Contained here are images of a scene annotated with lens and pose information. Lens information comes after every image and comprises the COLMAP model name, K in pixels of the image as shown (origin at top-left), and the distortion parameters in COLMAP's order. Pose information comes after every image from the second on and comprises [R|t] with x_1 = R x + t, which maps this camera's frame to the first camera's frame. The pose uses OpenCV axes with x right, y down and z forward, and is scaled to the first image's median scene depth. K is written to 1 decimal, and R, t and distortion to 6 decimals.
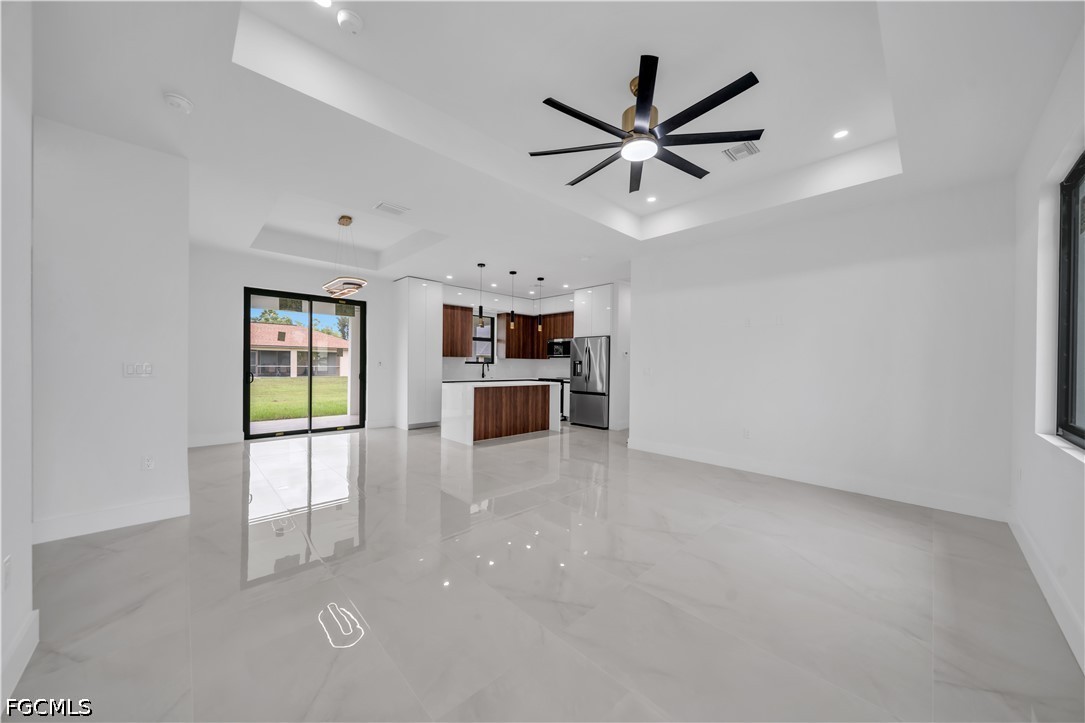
lens RADIAL K [[374.9, 0, 545.8], [0, 374.9, 367.9], [0, 0, 1]] dist [0.003036, -0.002098]
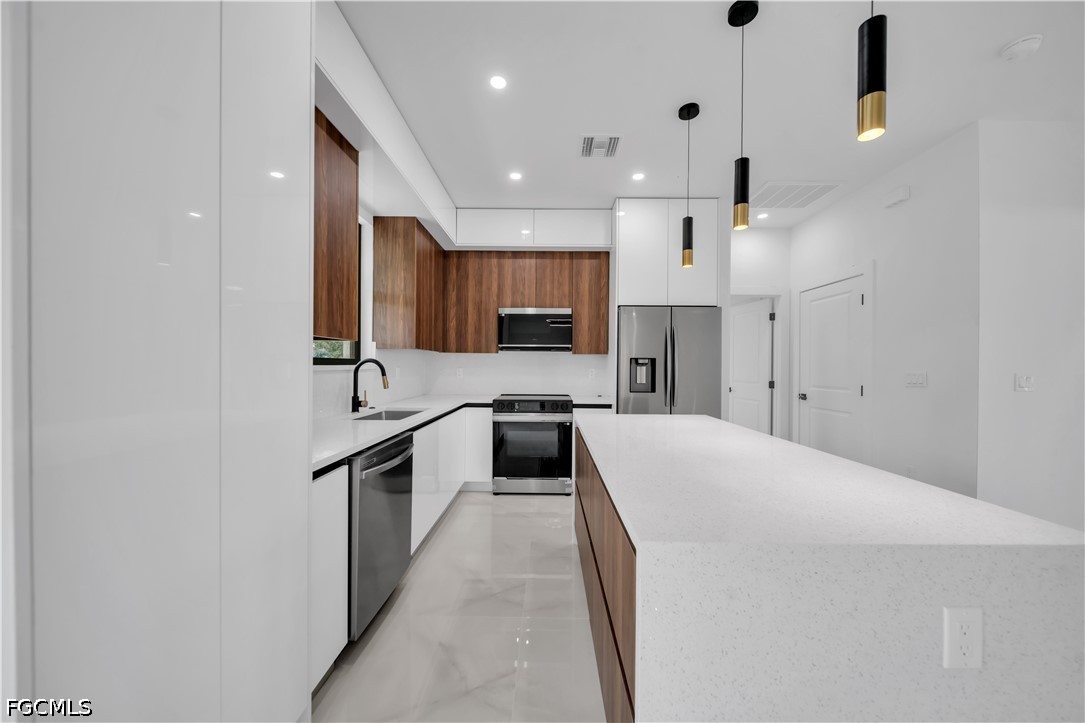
lens RADIAL K [[374.9, 0, 545.8], [0, 374.9, 367.9], [0, 0, 1]] dist [0.003036, -0.002098]
pose [[0.703210, -0.011688, 0.710887, -0.306432], [0.009567, 0.999930, 0.006976, -0.010883], [-0.710918, 0.001895, 0.703272, 0.764315]]
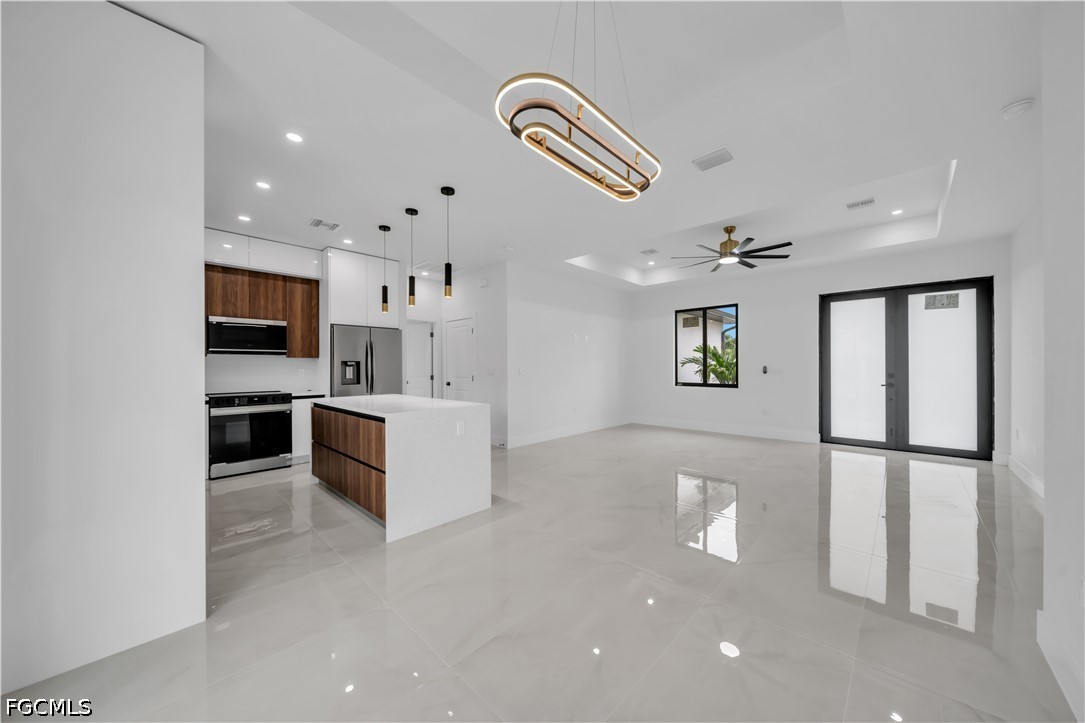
lens RADIAL K [[374.9, 0, 545.8], [0, 374.9, 367.9], [0, 0, 1]] dist [0.003036, -0.002098]
pose [[-0.035412, -0.015868, 0.999247, -0.571706], [0.012828, 0.999784, 0.016331, -0.012912], [-0.999290, 0.013397, -0.035201, 0.679246]]
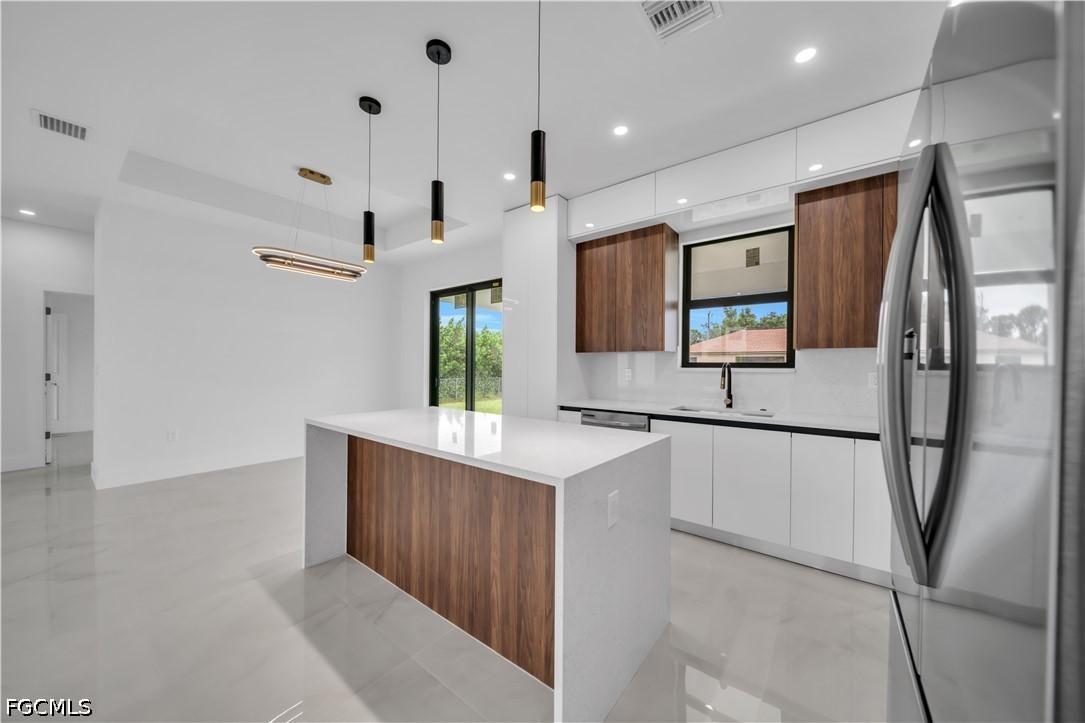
lens RADIAL K [[374.9, 0, 545.8], [0, 374.9, 367.9], [0, 0, 1]] dist [0.003036, -0.002098]
pose [[0.146210, -0.005735, -0.989237, 0.176370], [-0.016984, 0.999821, -0.008307, -0.005920], [0.989108, 0.018016, 0.146086, 0.871815]]
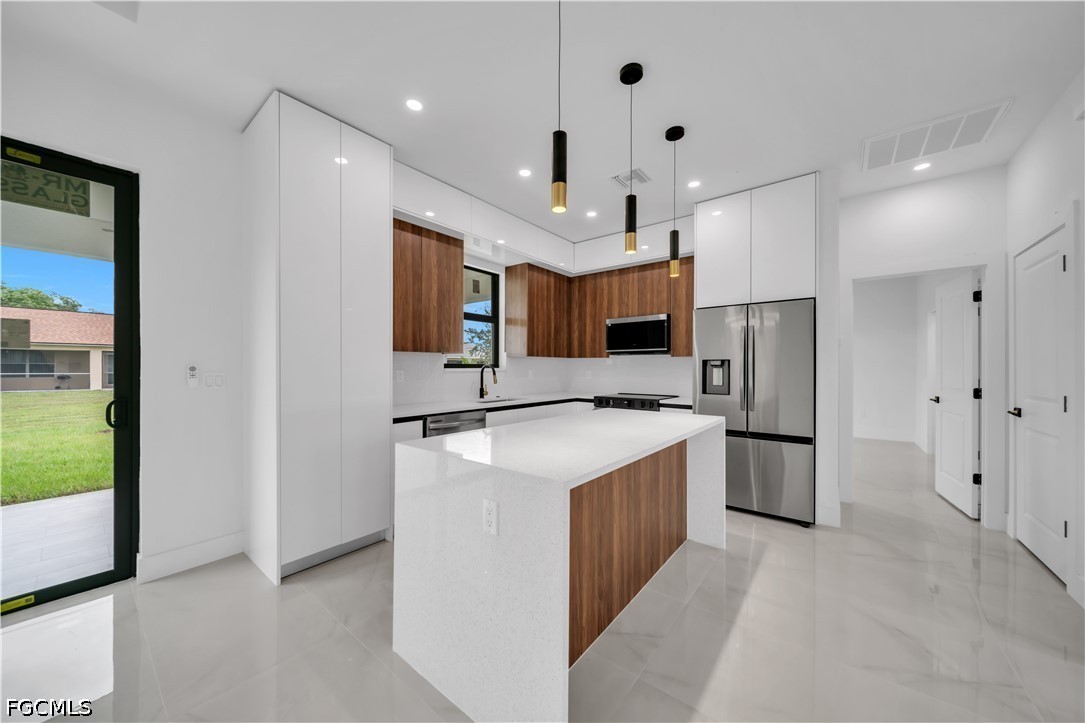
lens RADIAL K [[374.9, 0, 545.8], [0, 374.9, 367.9], [0, 0, 1]] dist [0.003036, -0.002098]
pose [[0.991342, -0.010022, 0.130923, -0.167317], [0.011224, 0.999901, -0.008442, -0.007450], [-0.130825, 0.009839, 0.991357, 0.588276]]
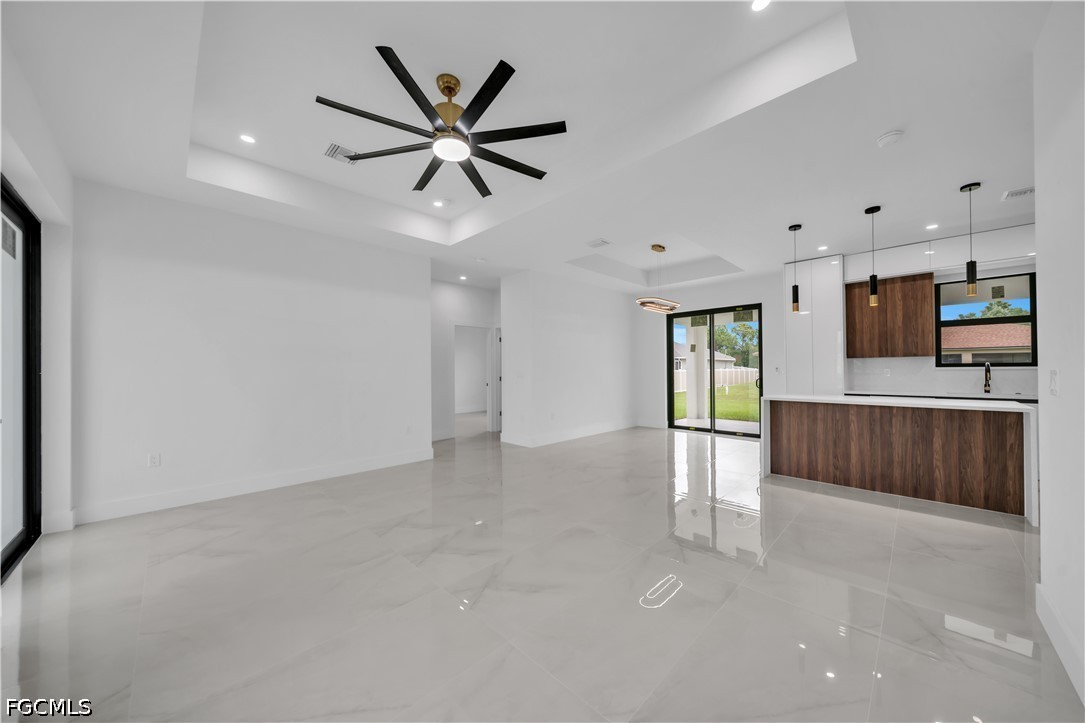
lens RADIAL K [[374.9, 0, 545.8], [0, 374.9, 367.9], [0, 0, 1]] dist [0.003036, -0.002098]
pose [[0.018778, -0.017579, -0.999669, 0.400720], [-0.002198, 0.999842, -0.017623, 0.001840], [0.999821, 0.002528, 0.018736, 0.403415]]
